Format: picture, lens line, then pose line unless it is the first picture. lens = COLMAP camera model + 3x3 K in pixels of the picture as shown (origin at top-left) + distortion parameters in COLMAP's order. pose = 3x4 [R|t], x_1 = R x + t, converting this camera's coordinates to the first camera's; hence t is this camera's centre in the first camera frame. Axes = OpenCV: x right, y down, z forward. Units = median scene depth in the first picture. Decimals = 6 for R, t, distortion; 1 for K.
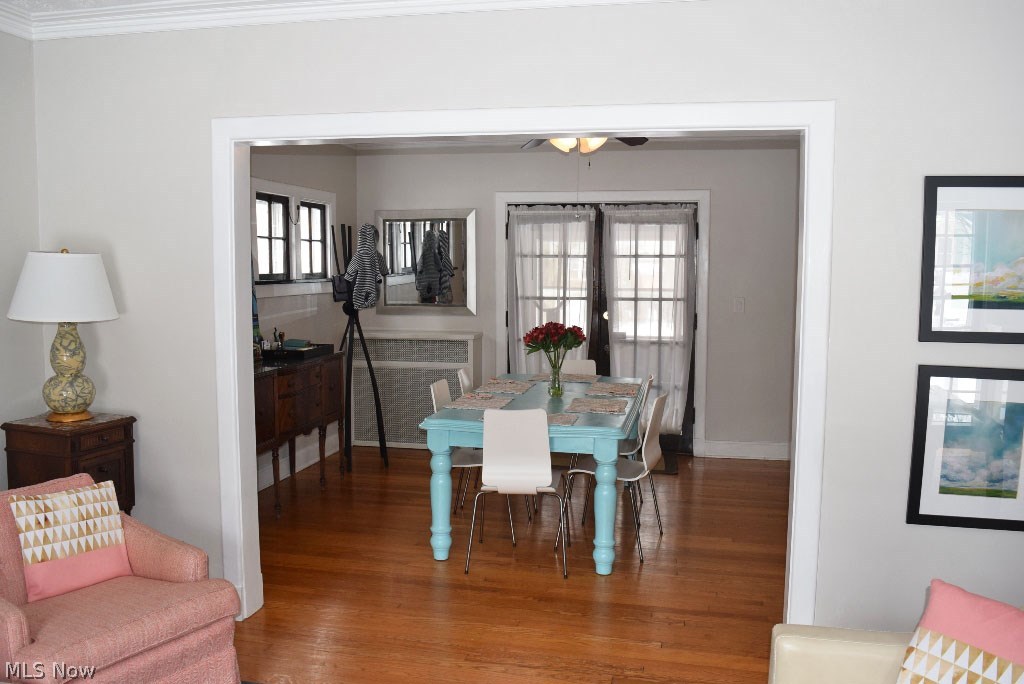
lens RADIAL K [[815.4, 0, 512.0], [0, 815.4, 342.0], [0, 0, 1]] dist [-0.003315, -0.002394]
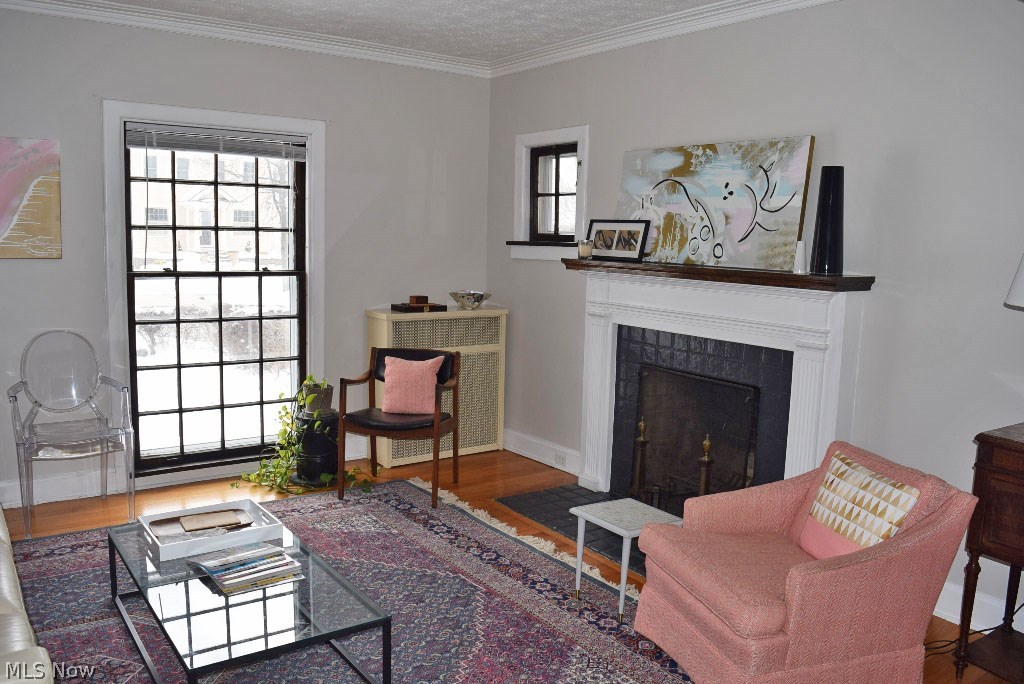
lens RADIAL K [[836.5, 0, 512.5], [0, 836.5, 322.5], [0, 0, 1]] dist [-0.003439, -0.002214]
pose [[-0.665428, 0.054745, -0.744452, 0.440647], [-0.090509, 0.984032, 0.153264, -0.098910], [0.740954, 0.169366, -0.649848, 1.290284]]
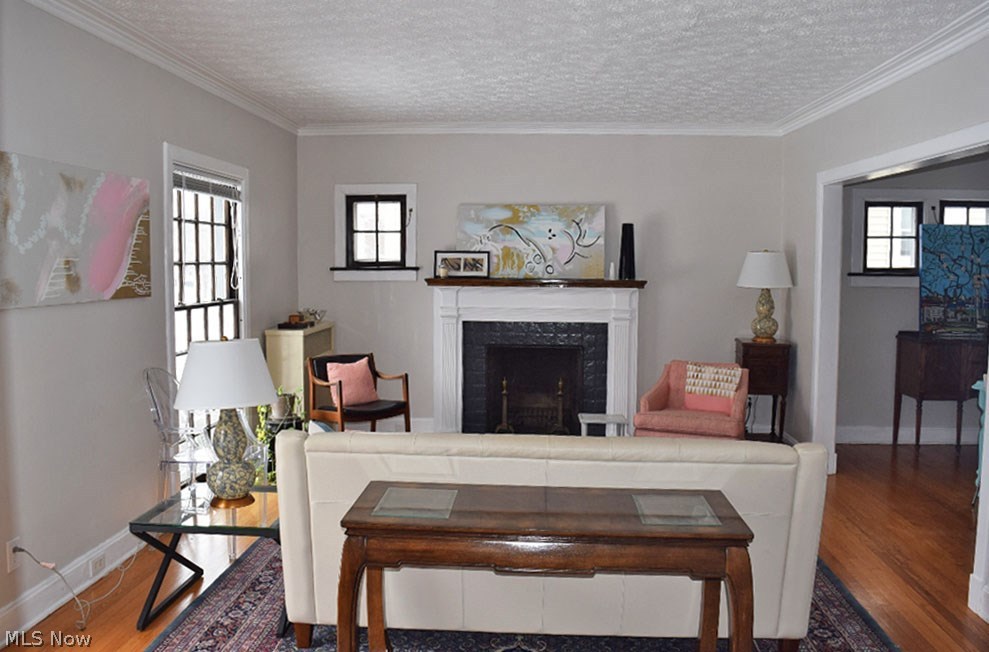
lens RADIAL K [[807.0, 0, 494.5], [0, 807.0, 326.0], [0, 0, 1]] dist [-0.000550, 0.000653]
pose [[0.161736, 0.069991, -0.984349, 1.383679], [-0.082637, 0.994939, 0.057166, 0.007599], [0.983368, 0.072098, 0.166701, 0.095684]]
